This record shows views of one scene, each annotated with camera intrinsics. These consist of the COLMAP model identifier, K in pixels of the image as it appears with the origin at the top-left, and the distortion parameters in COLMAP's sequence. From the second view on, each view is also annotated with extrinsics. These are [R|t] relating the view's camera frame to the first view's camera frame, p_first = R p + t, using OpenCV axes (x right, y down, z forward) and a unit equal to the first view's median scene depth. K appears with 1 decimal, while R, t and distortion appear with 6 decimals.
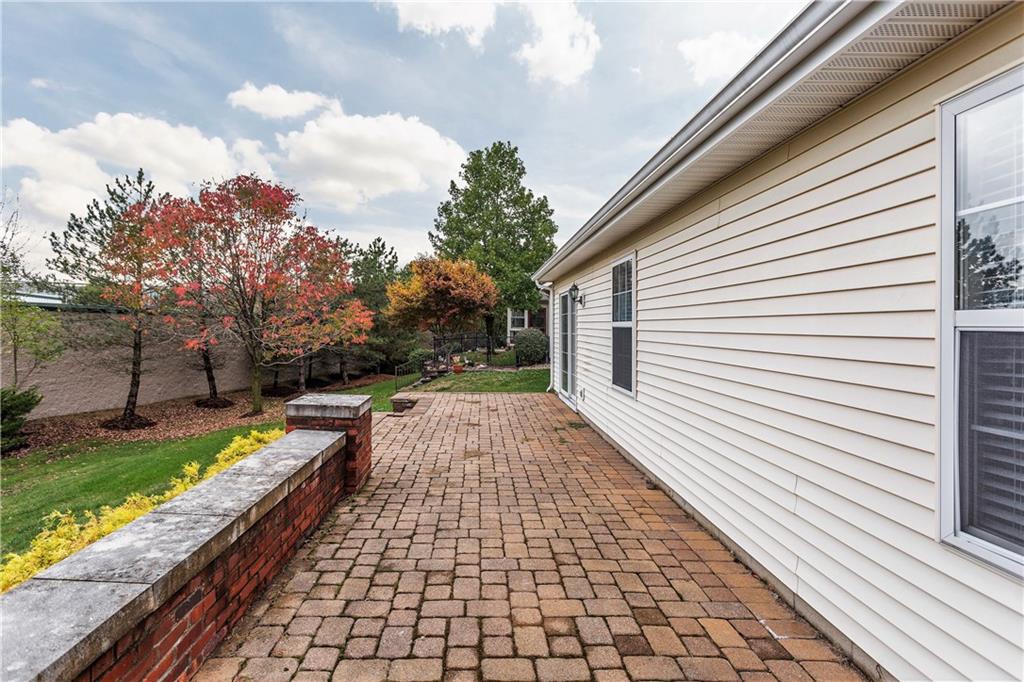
lens RADIAL K [[485.7, 0, 513.1], [0, 485.7, 334.5], [0, 0, 1]] dist [0.009949, -0.003809]
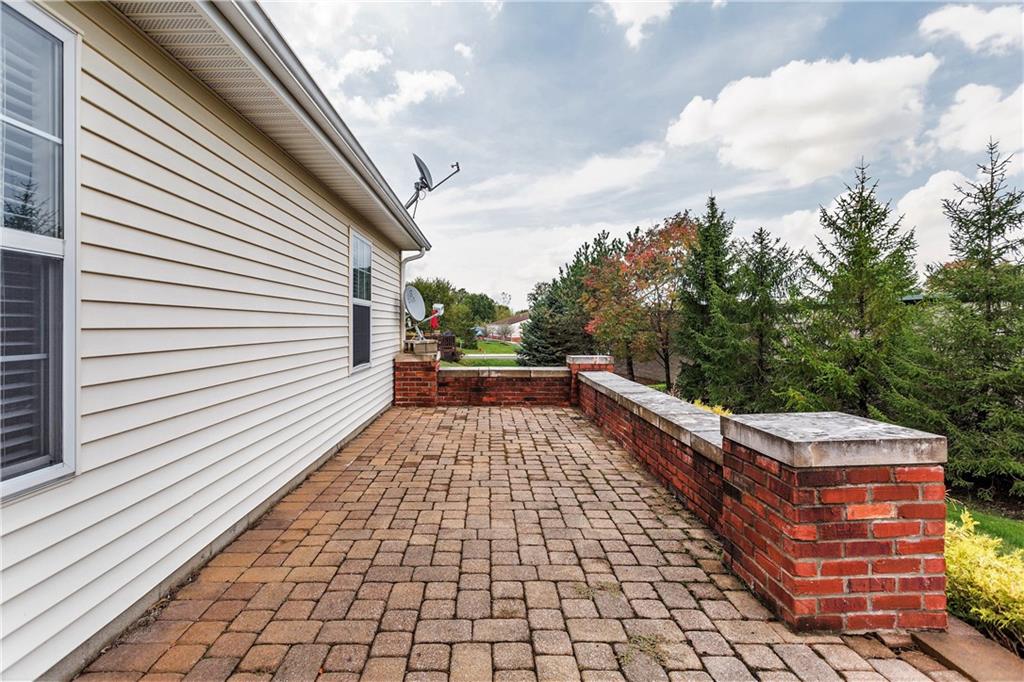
lens RADIAL K [[485.7, 0, 526.9], [0, 485.7, 322.9], [0, 0, 1]] dist [0.009949, -0.003809]
pose [[-0.999915, -0.008115, -0.010170, -0.085674], [-0.008247, 0.999881, 0.013072, 0.030783], [0.010063, 0.013155, -0.999863, 2.032629]]
